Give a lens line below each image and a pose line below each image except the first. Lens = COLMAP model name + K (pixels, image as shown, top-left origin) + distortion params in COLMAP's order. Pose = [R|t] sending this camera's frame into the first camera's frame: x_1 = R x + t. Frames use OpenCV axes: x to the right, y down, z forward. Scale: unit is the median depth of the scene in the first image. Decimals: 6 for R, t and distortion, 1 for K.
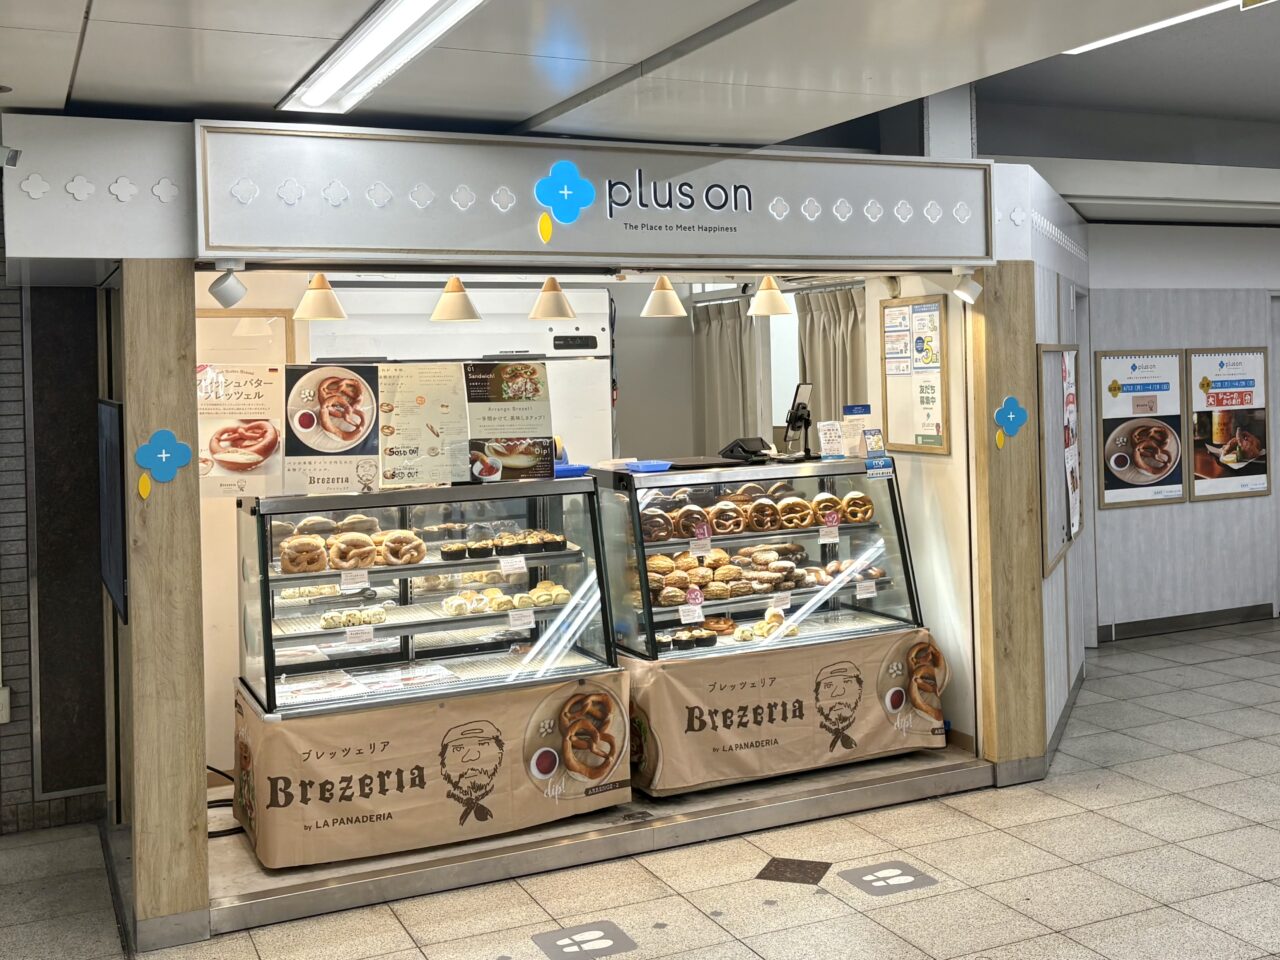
lens RADIAL K [[999.5, 0, 640.0], [0, 999.5, 480.0], [0, 0, 1]] dist [0.005664, 0.001322]
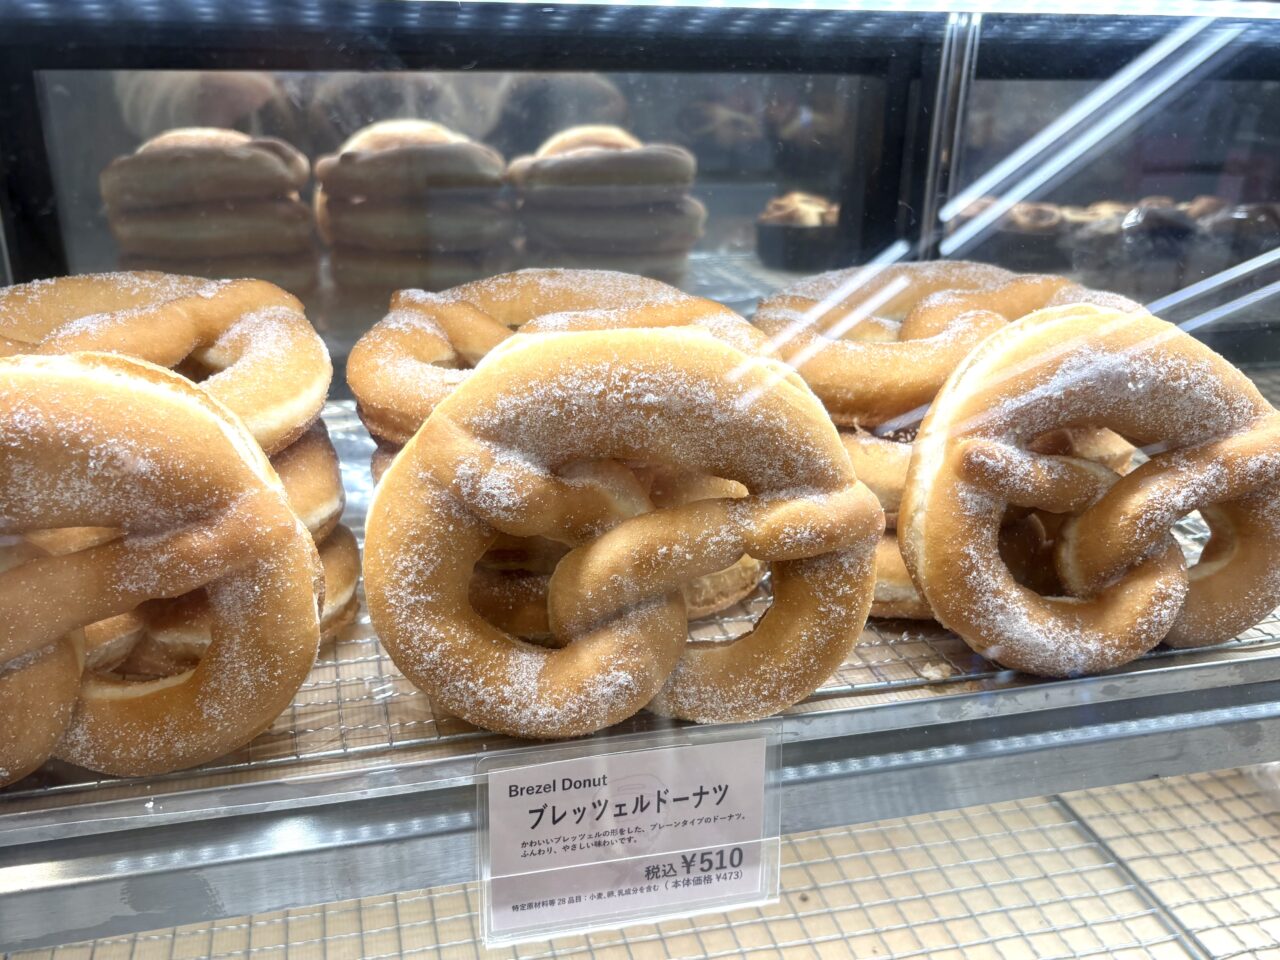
lens RADIAL K [[999.5, 0, 640.0], [0, 999.5, 480.0], [0, 0, 1]] dist [0.005664, 0.001322]
pose [[0.980300, 0.105771, -0.166808, -0.267346], [-0.041866, 0.936613, 0.347855, 0.035923], [0.193028, -0.334019, 0.922590, 0.908908]]
